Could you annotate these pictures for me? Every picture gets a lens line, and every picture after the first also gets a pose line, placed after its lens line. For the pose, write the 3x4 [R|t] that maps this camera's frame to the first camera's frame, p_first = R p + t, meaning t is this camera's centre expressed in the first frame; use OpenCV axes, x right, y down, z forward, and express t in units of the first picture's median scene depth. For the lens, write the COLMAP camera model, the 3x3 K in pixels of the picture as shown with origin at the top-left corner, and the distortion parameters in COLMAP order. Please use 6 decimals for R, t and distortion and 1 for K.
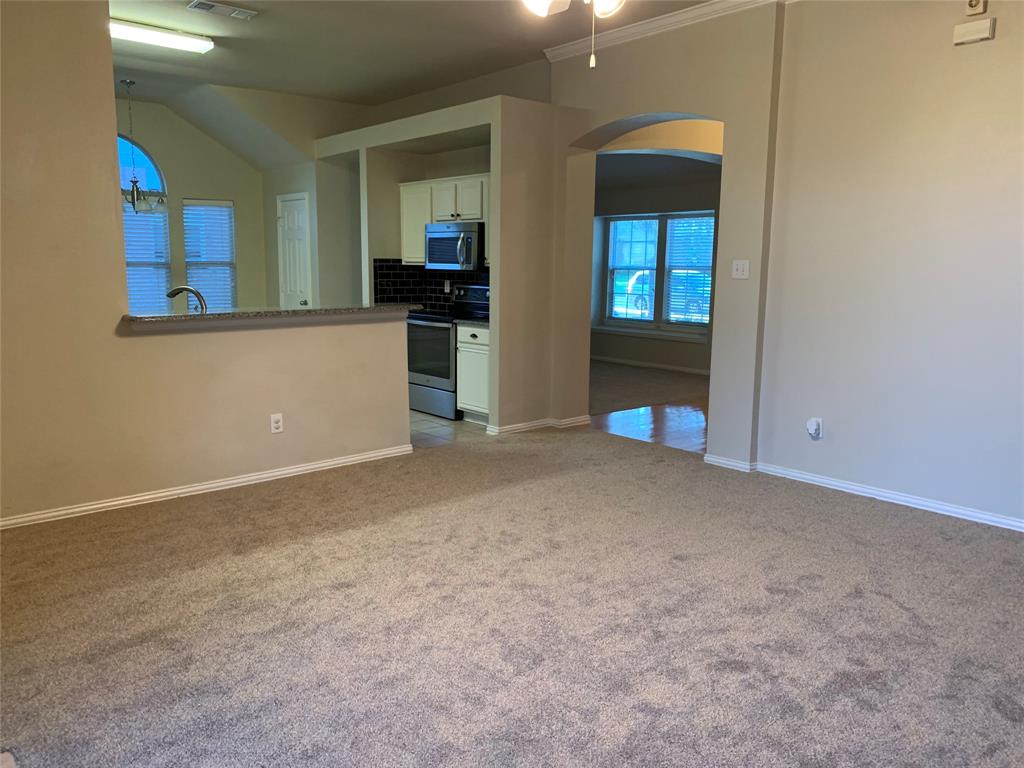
lens RADIAL K [[757.6, 0, 524.8], [0, 757.6, 383.8], [0, 0, 1]] dist [0.001052, 0.000447]
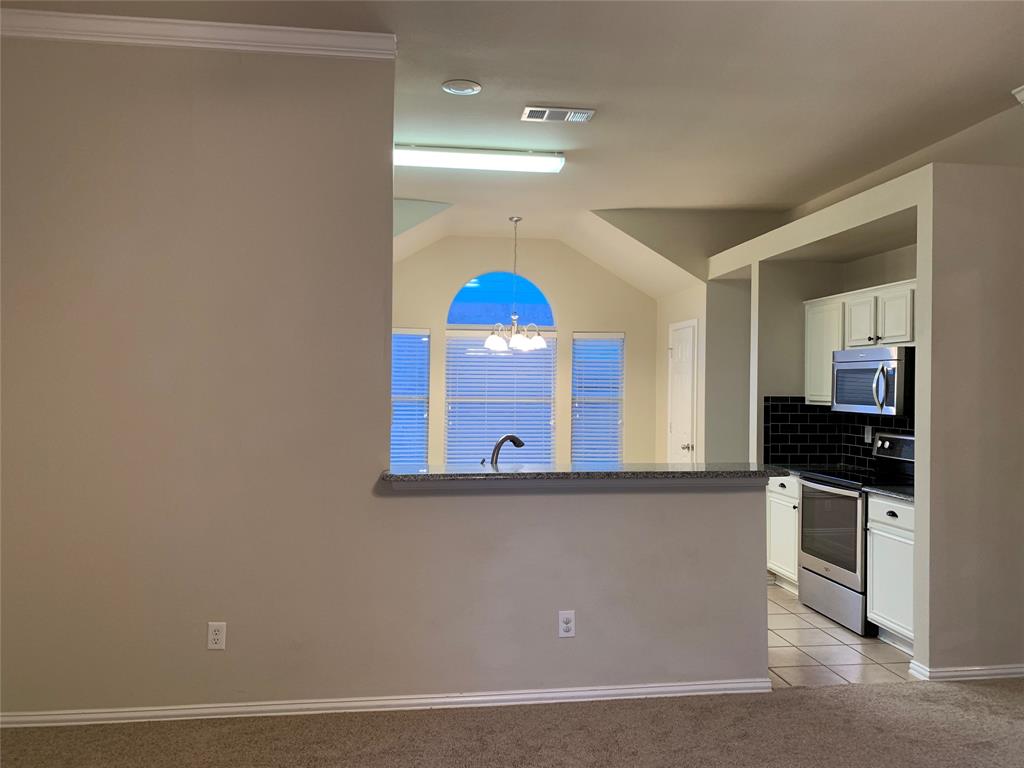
lens RADIAL K [[779.3, 0, 508.8], [0, 779.3, 370.2], [0, 0, 1]] dist [0.040136, -0.038154]
pose [[0.822359, -0.019934, -0.568619, 0.046611], [-0.083839, 0.984231, -0.155755, -0.046959], [0.562758, 0.175759, 0.807721, 0.206112]]
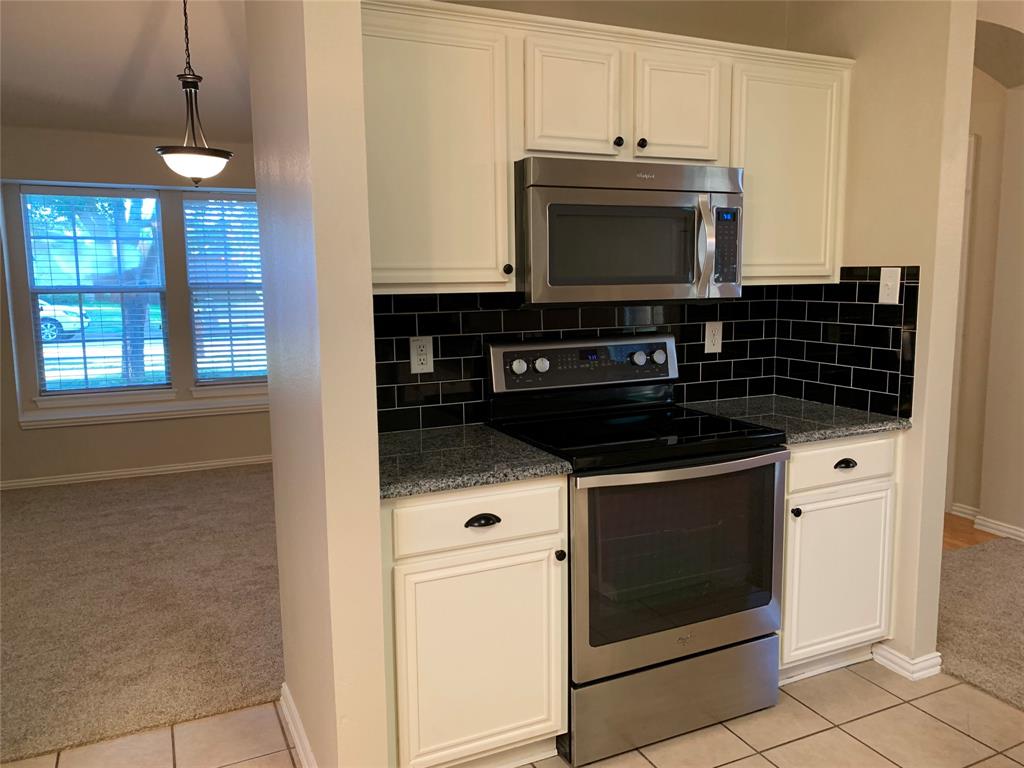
lens RADIAL K [[784.0, 0, 509.7], [0, 784.0, 377.7], [0, 0, 1]] dist [0.064548, -0.123717]
pose [[0.300471, -0.138196, 0.943726, -0.451313], [0.165810, 0.981950, 0.091001, -0.156473], [-0.939268, 0.129136, 0.317962, 0.934267]]
